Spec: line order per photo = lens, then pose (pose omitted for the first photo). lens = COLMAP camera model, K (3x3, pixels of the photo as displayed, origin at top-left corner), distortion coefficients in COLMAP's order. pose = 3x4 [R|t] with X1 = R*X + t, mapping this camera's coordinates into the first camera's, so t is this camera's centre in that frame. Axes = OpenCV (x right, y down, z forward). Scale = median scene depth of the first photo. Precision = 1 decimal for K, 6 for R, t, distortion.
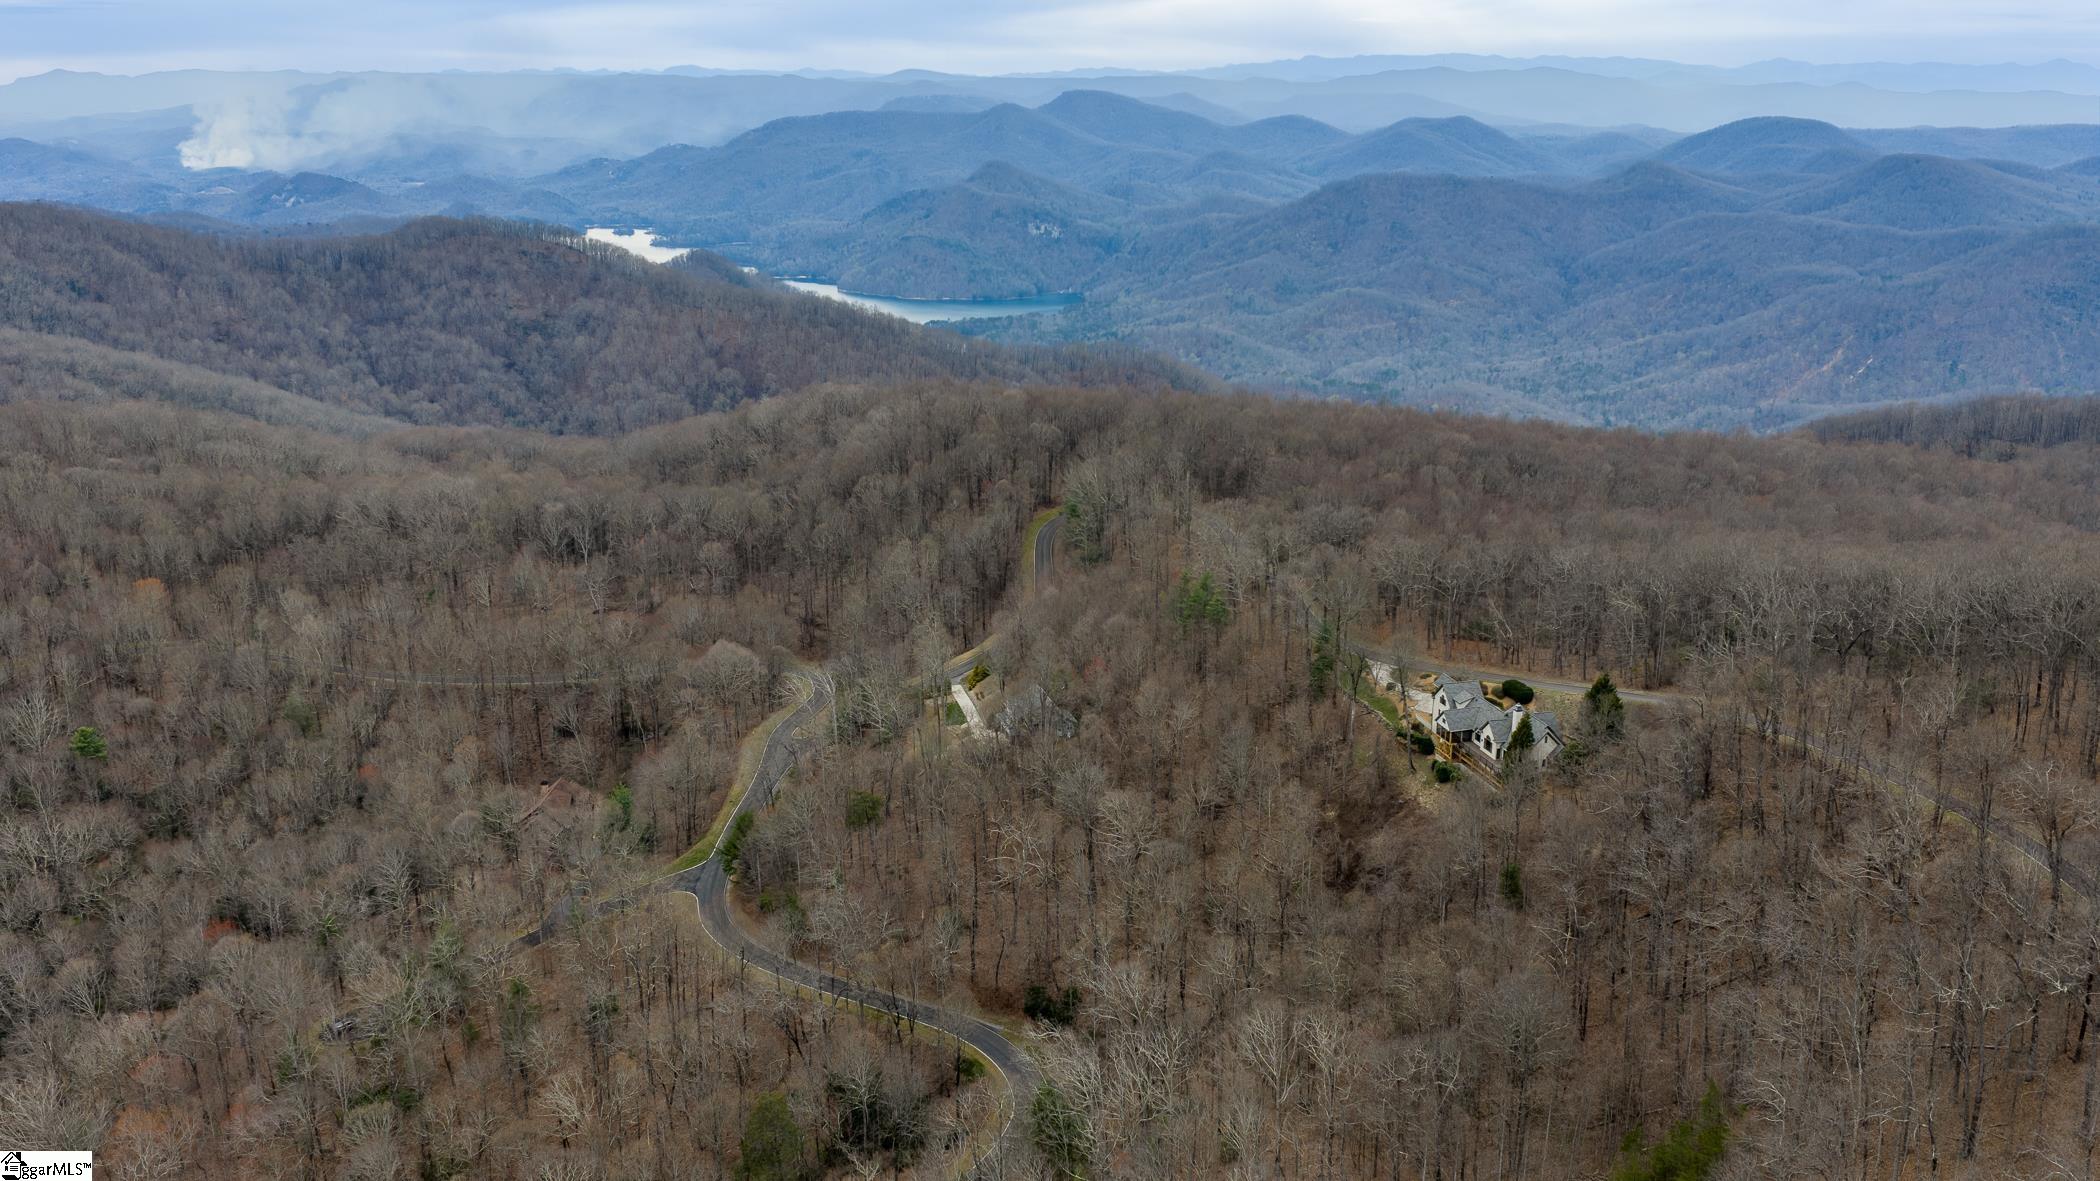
lens RADIAL K [[1713.9, 0, 1025.2], [0, 1713.9, 605.9], [0, 0, 1]] dist [0.025961, -0.056328]
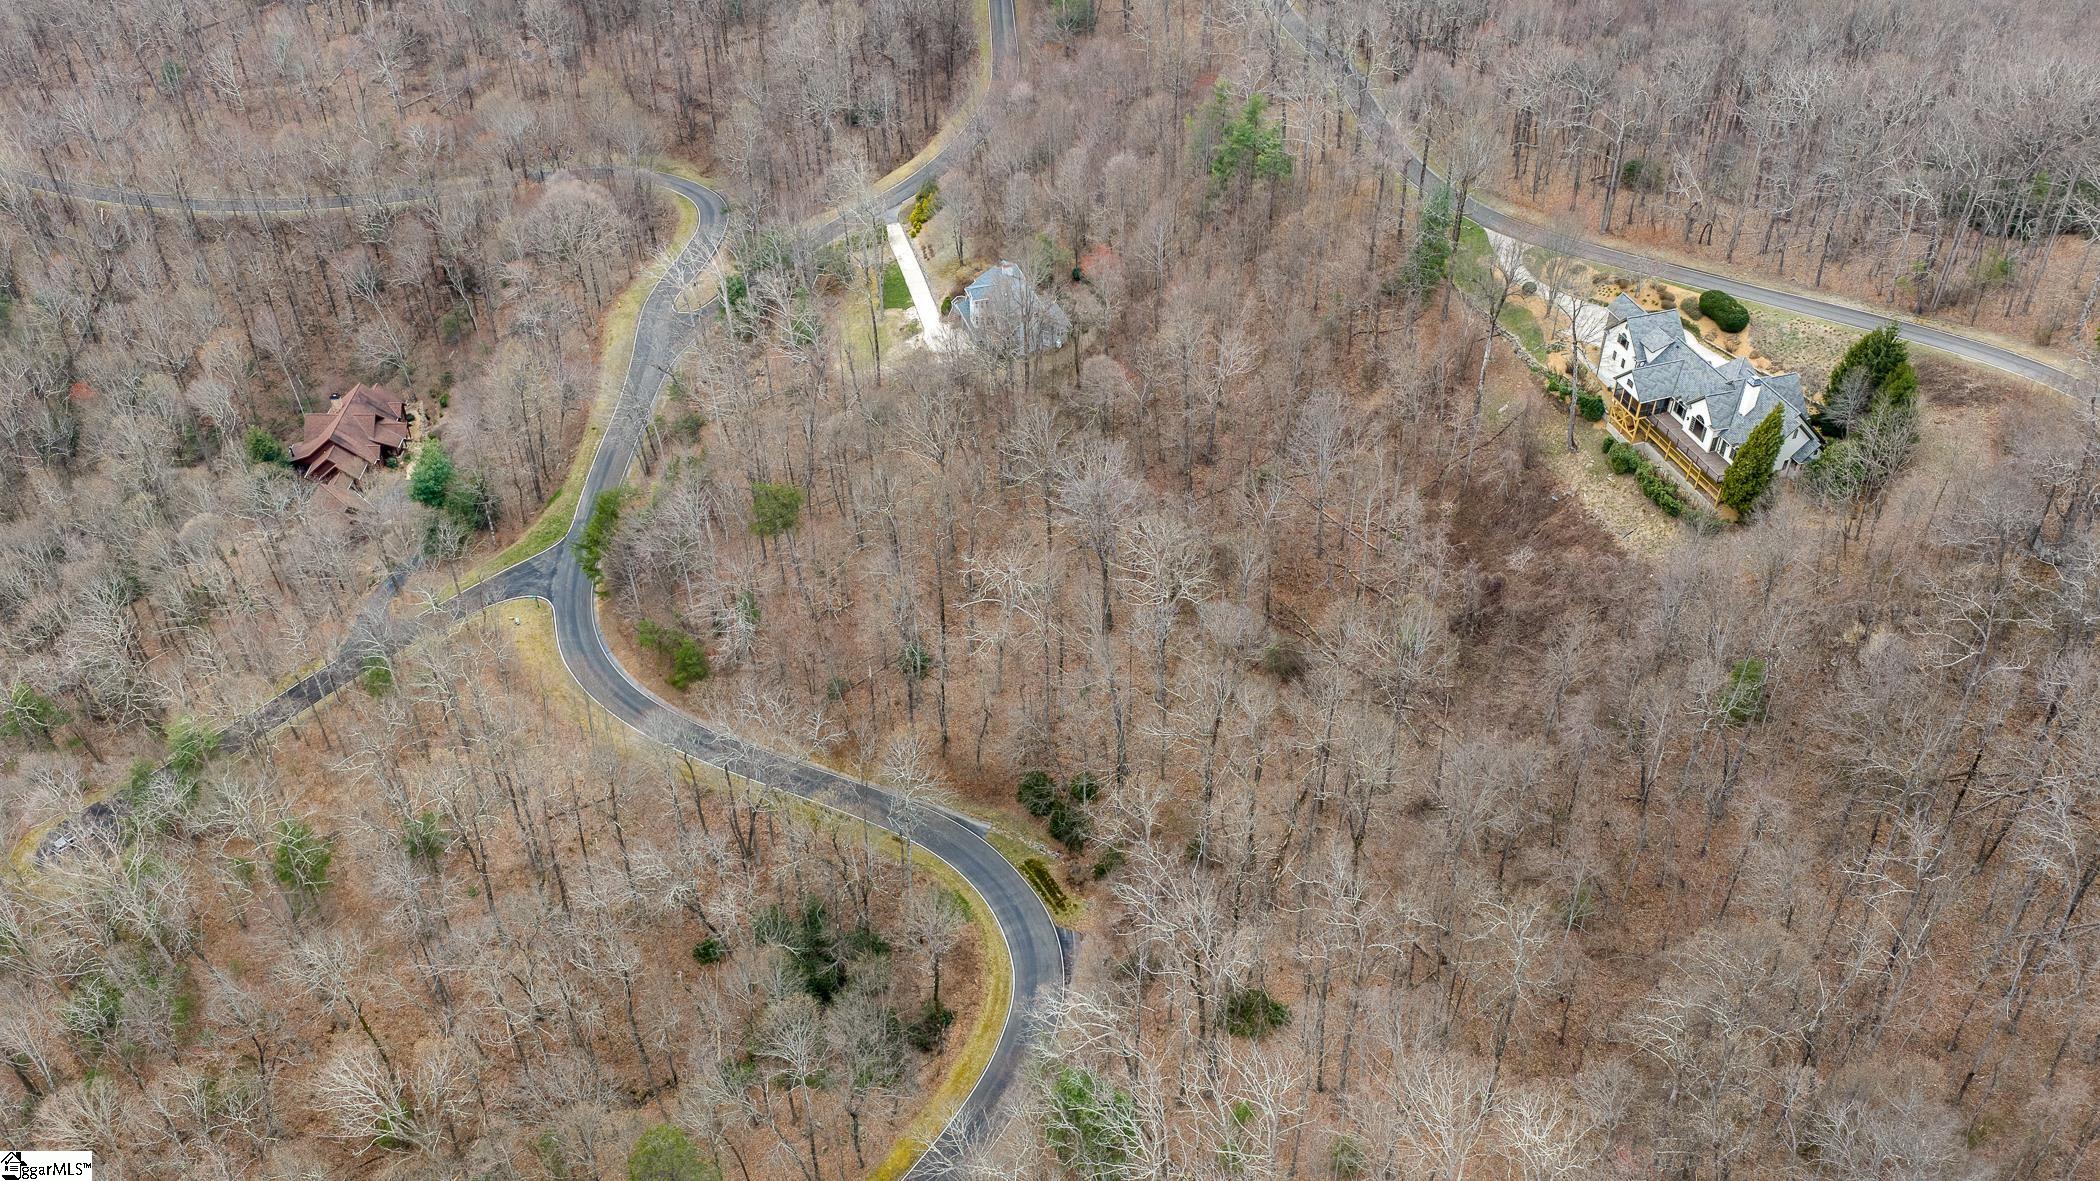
lens RADIAL K [[1713.9, 0, 1037.7], [0, 1713.9, 593.2], [0, 0, 1]] dist [0.025961, -0.056328]
pose [[0.998675, -0.035028, 0.037690, -0.014583], [0.017874, 0.923049, 0.384266, -0.107322], [-0.048250, -0.383084, 0.922453, 0.319456]]
